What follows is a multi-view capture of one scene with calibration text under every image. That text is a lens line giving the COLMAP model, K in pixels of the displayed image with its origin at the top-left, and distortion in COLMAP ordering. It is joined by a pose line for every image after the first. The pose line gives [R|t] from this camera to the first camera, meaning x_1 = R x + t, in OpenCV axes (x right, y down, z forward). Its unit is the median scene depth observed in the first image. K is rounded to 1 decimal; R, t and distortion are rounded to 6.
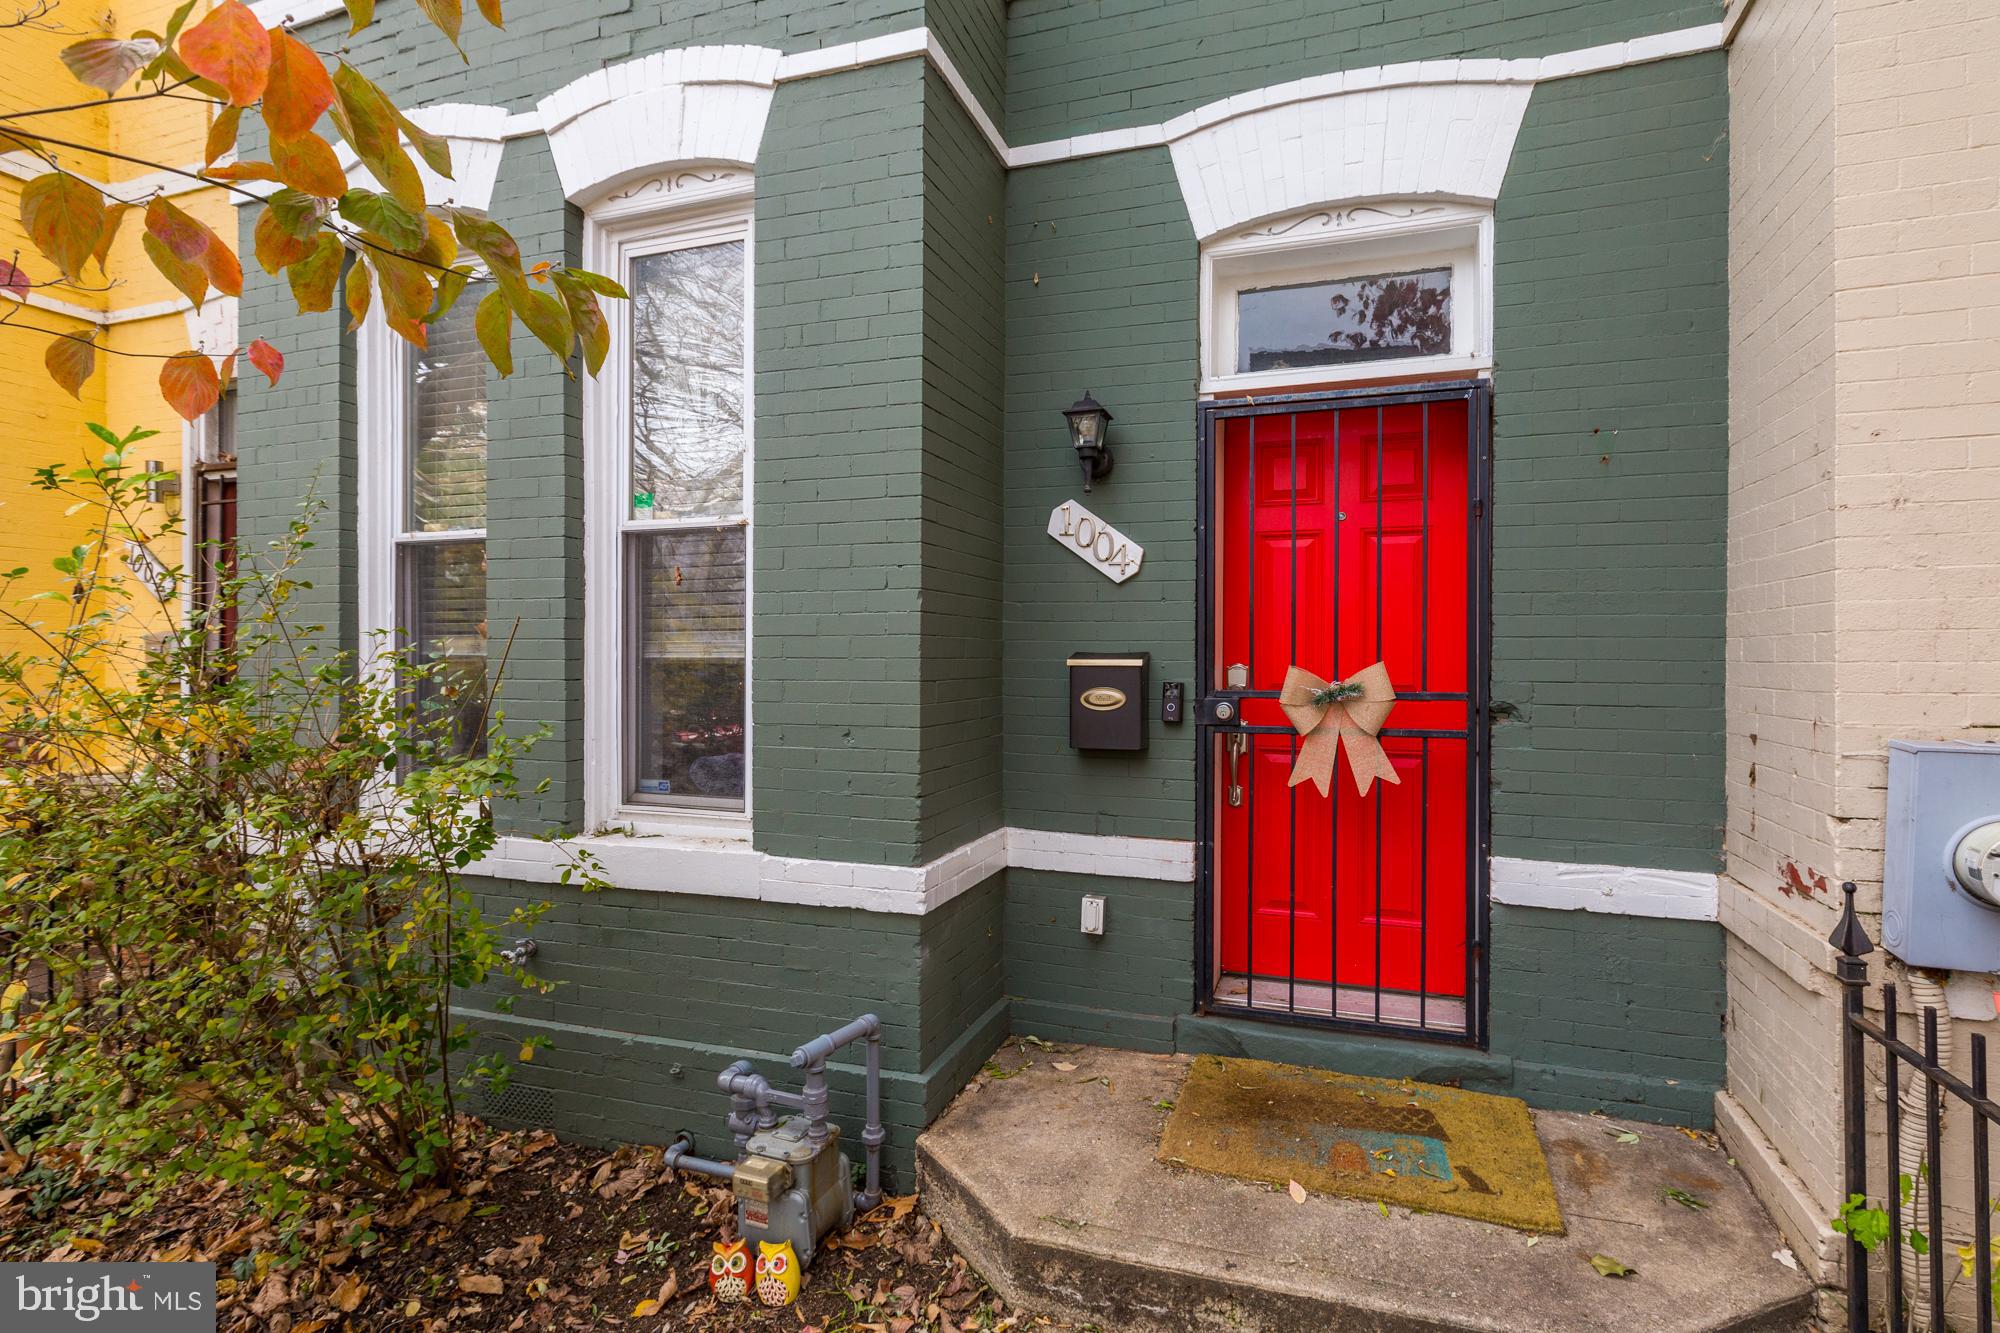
lens RADIAL K [[1288.0, 0, 848.6], [0, 1288.0, 628.6], [0, 0, 1]] dist [-0.001082, -0.005323]
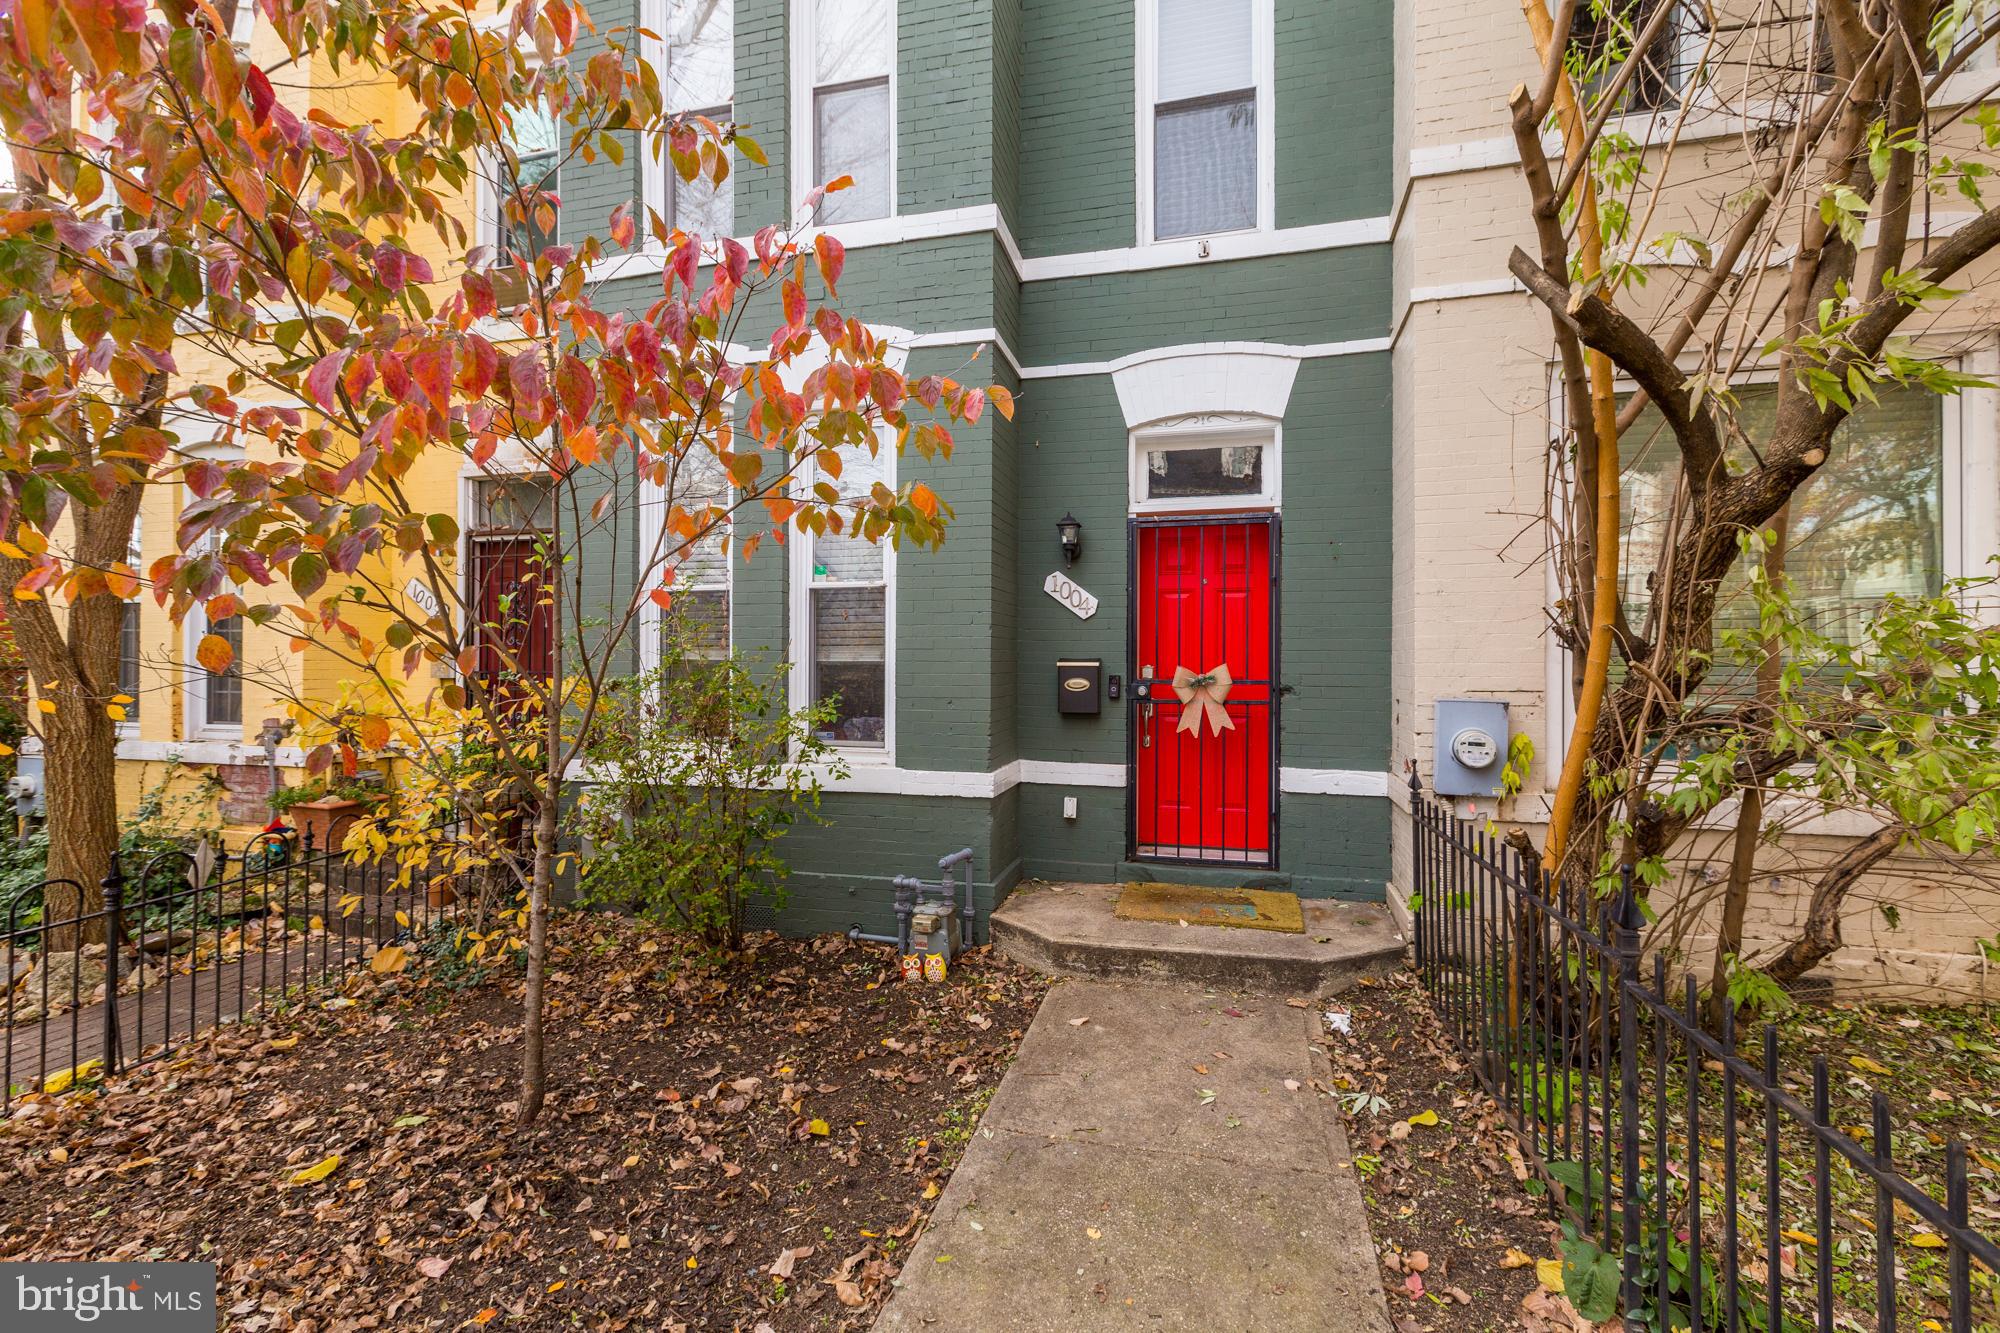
lens RADIAL K [[936.1, 0, 1008.9], [0, 936.1, 619.3], [0, 0, 1]] dist [-0.025766, 0.000393]
pose [[0.987464, 0.007430, 0.157668, -0.109313], [-0.003787, 0.999719, -0.023389, -0.005440], [-0.157797, 0.022499, 0.987215, -0.289225]]
